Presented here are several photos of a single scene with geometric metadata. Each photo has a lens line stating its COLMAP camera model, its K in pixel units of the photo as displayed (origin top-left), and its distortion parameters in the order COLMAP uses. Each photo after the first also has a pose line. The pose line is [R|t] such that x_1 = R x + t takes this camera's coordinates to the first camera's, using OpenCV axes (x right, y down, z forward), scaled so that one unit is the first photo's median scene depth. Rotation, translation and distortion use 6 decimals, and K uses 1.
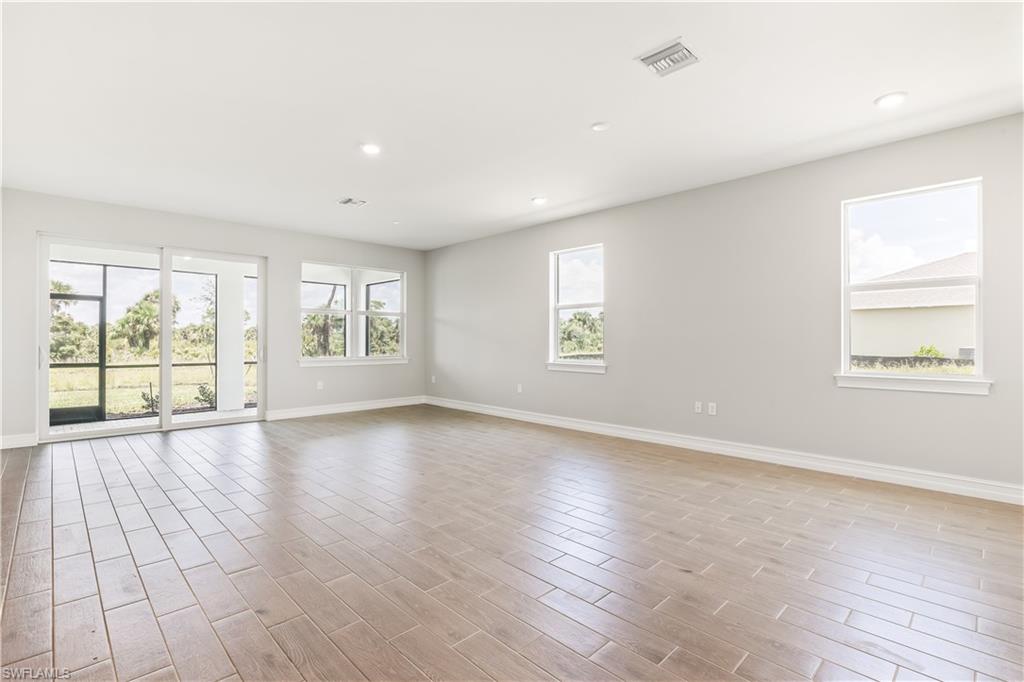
lens RADIAL K [[474.5, 0, 512.0], [0, 474.5, 341.0], [0, 0, 1]] dist [-0.002161, -0.000152]
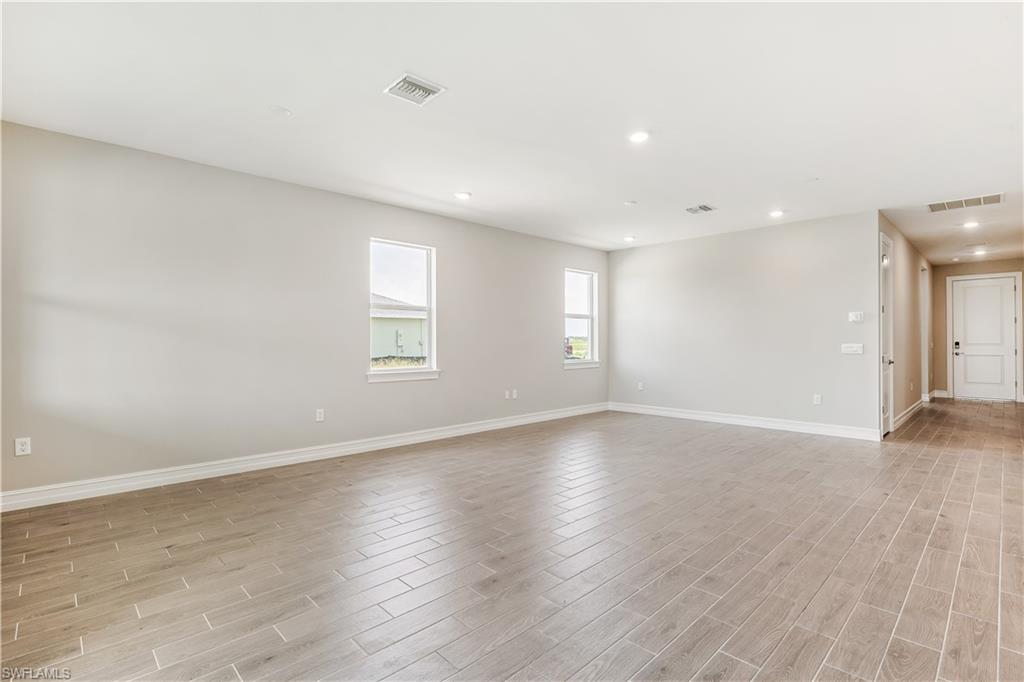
lens RADIAL K [[486.4, 0, 512.0], [0, 486.4, 341.0], [0, 0, 1]] dist [-0.002507, -0.000293]
pose [[-0.000865, -0.000773, 0.999999, -0.138998], [0.002595, 0.999996, 0.000776, -0.001797], [-0.999996, 0.002595, -0.000863, 0.141361]]
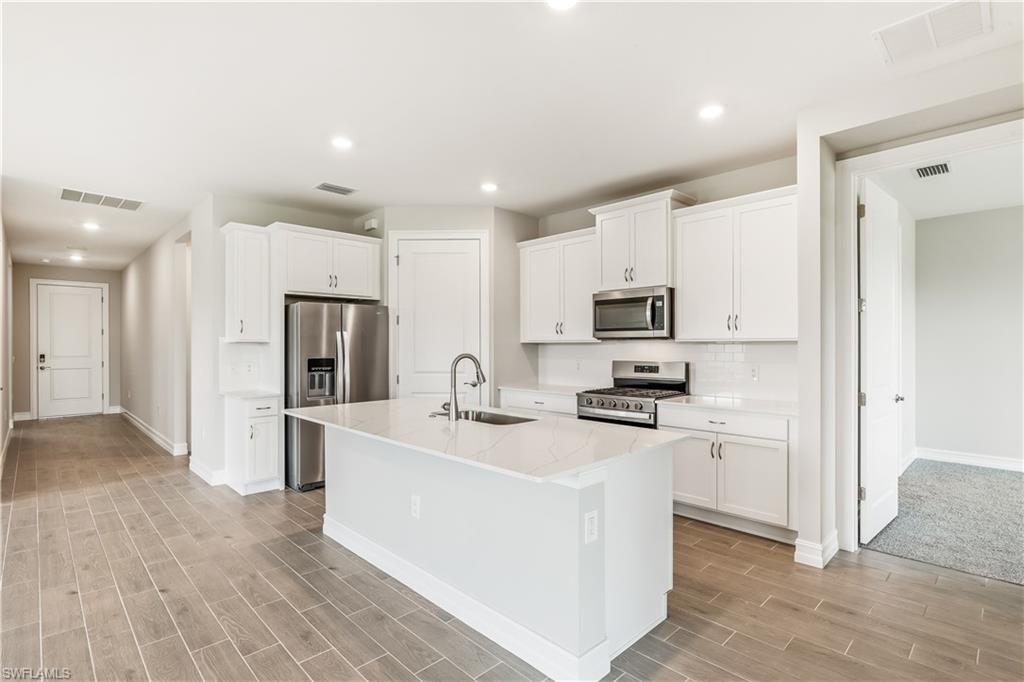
lens RADIAL K [[495.0, 0, 513.0], [0, 495.0, 347.2], [0, 0, 1]] dist [-0.004227, -0.000113]
pose [[-0.999999, -0.000972, 0.001399, -0.098094], [-0.000967, 0.999991, 0.004160, -0.005267], [-0.001403, 0.004159, -0.999990, 0.133005]]
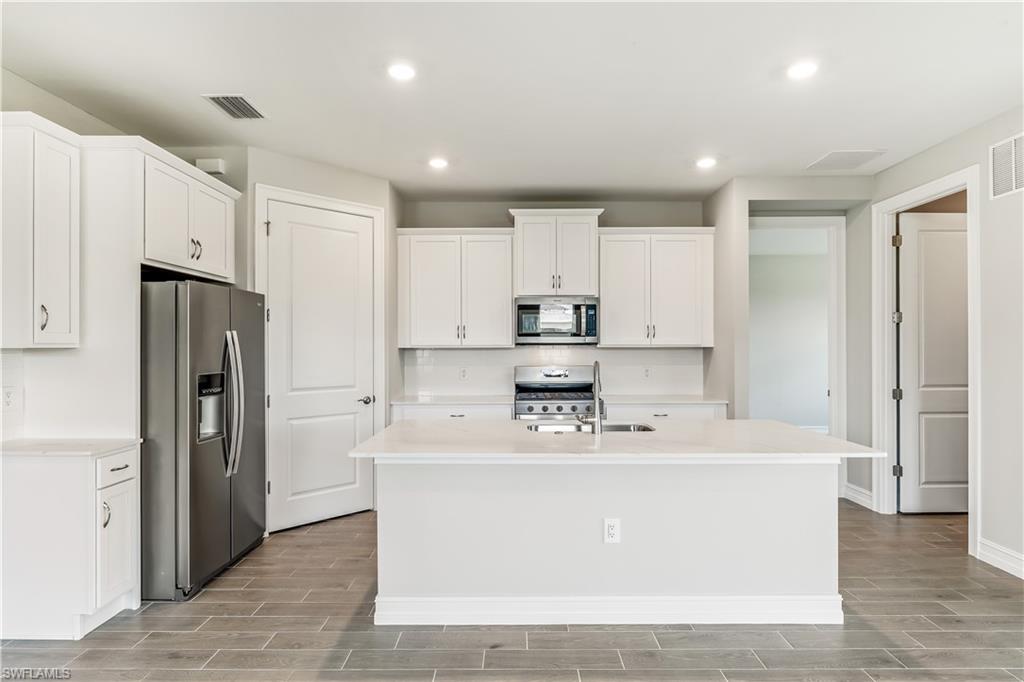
lens RADIAL K [[557.1, 0, 514.1], [0, 557.1, 345.4], [0, 0, 1]] dist [-0.003950, -0.001490]
pose [[-0.700172, -0.002322, -0.713970, -0.017647], [-0.000080, 0.999995, -0.003173, -0.006115], [0.713974, -0.002164, -0.700169, 0.101637]]
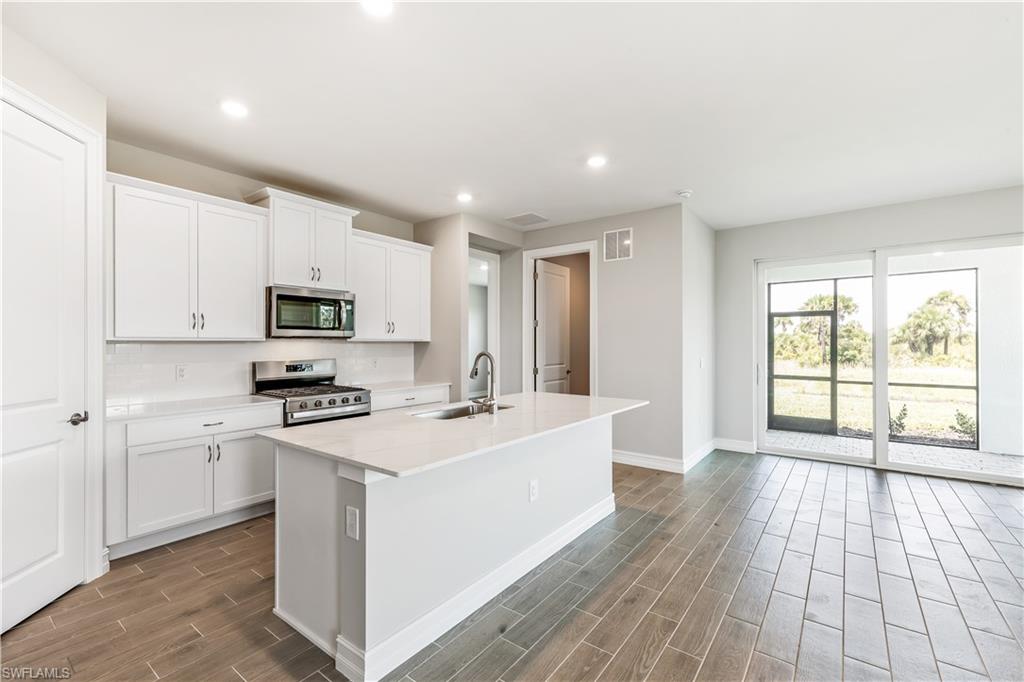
lens RADIAL K [[445.1, 0, 512.0], [0, 445.1, 341.0], [0, 0, 1]] dist [0.005076, 0.000484]
pose [[0.151195, -0.008035, -0.988471, -0.008562], [0.000529, 0.999967, -0.008048, -0.005126], [0.988504, 0.000694, 0.151194, 0.041711]]
